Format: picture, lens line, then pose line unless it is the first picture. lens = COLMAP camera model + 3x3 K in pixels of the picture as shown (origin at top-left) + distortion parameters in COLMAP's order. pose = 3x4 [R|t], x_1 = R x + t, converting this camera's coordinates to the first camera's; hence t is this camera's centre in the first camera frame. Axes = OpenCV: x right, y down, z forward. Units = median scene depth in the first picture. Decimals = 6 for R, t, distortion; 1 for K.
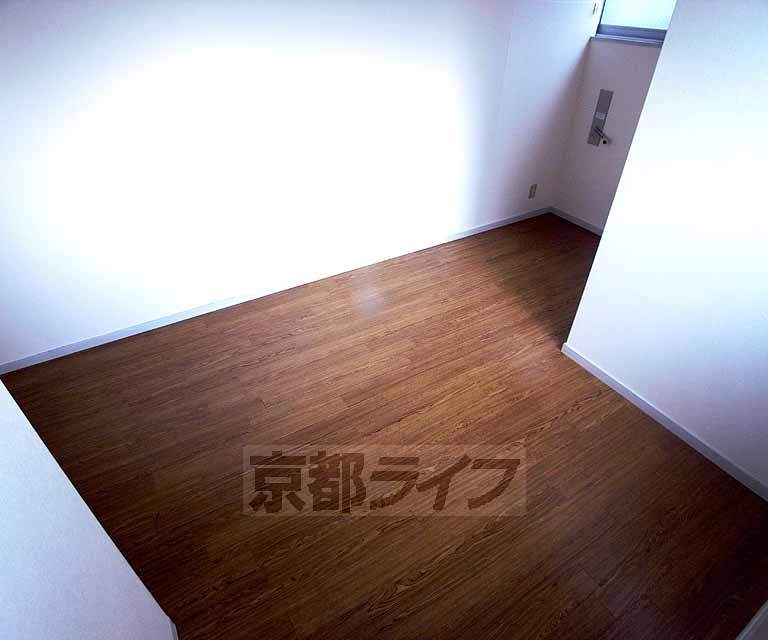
lens RADIAL K [[446.7, 0, 382.8], [0, 446.7, 319.5], [0, 0, 1]] dist [-0.033320, 0.000507]
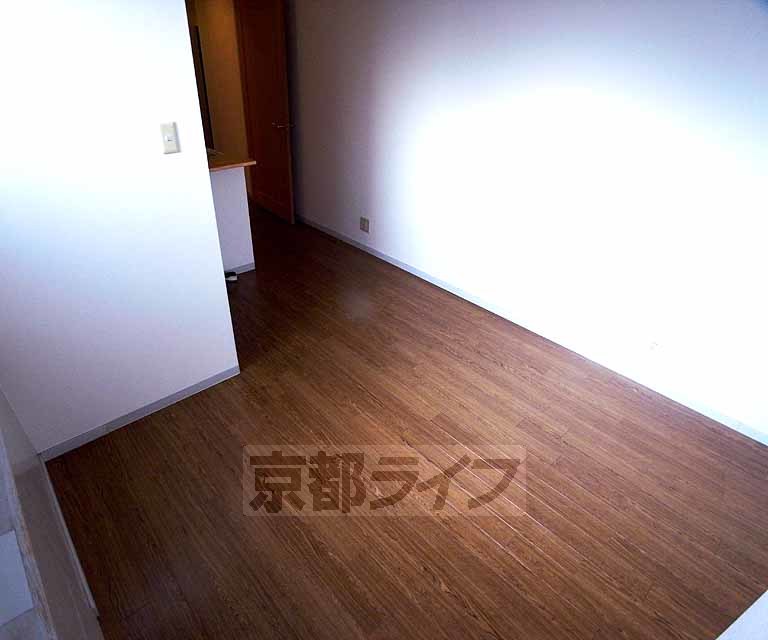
lens RADIAL K [[446.7, 0, 382.7], [0, 446.7, 320.2], [0, 0, 1]] dist [-0.033320, 0.000507]
pose [[0.211283, 0.525842, -0.823924, 0.584848], [-0.611475, 0.728736, 0.308288, -0.210789], [0.762534, 0.438673, 0.475509, 0.285999]]
